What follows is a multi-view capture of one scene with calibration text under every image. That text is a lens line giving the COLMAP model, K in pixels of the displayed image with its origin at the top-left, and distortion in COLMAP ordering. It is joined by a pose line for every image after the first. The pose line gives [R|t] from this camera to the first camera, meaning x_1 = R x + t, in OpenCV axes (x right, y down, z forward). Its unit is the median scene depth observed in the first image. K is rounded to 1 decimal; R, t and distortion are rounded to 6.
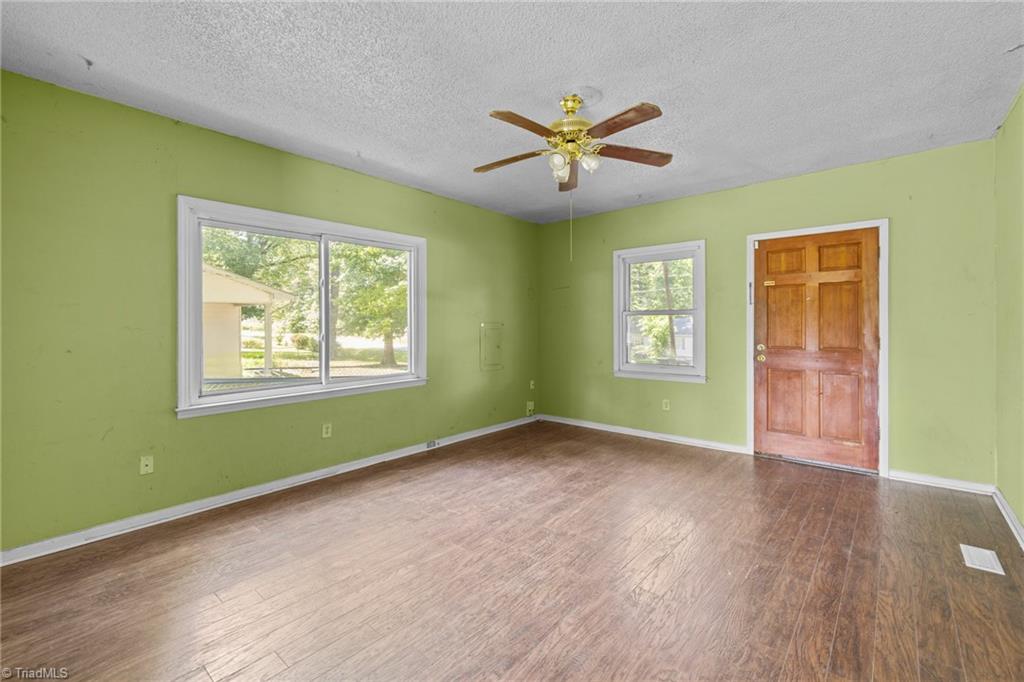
lens RADIAL K [[435.2, 0, 499.5], [0, 435.2, 327.2], [0, 0, 1]] dist [0.002313, -0.000174]
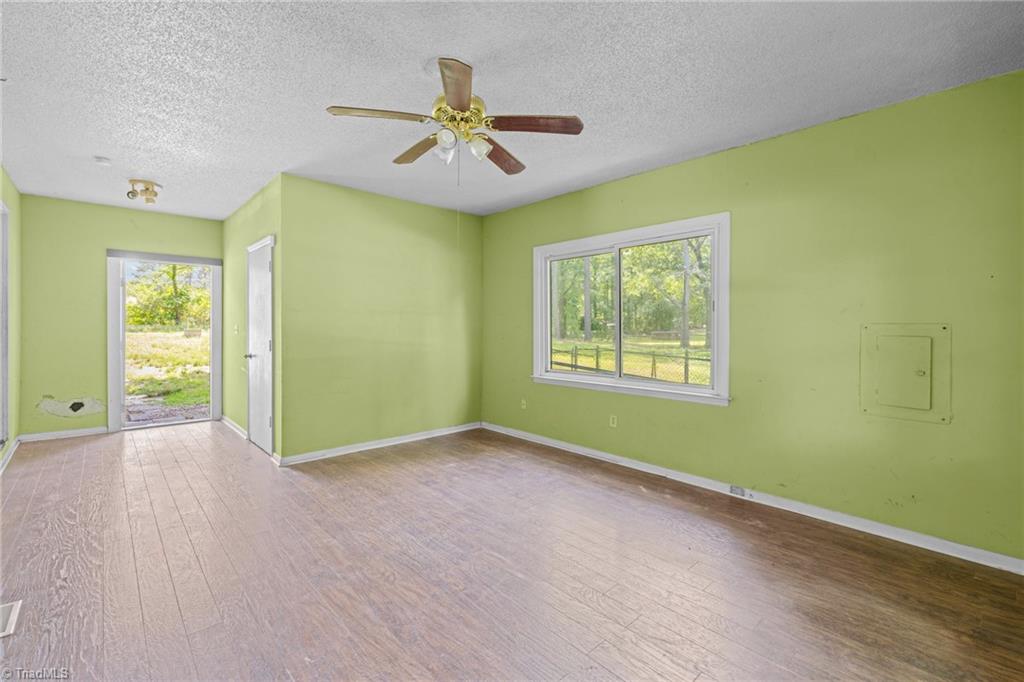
lens RADIAL K [[435.2, 0, 510.9], [0, 435.2, 329.8], [0, 0, 1]] dist [0.002313, -0.000174]
pose [[-0.081676, 0.010815, -0.996600, 0.892702], [-0.009959, 0.999882, 0.011666, -0.007392], [0.996609, 0.010878, -0.081559, 1.010900]]
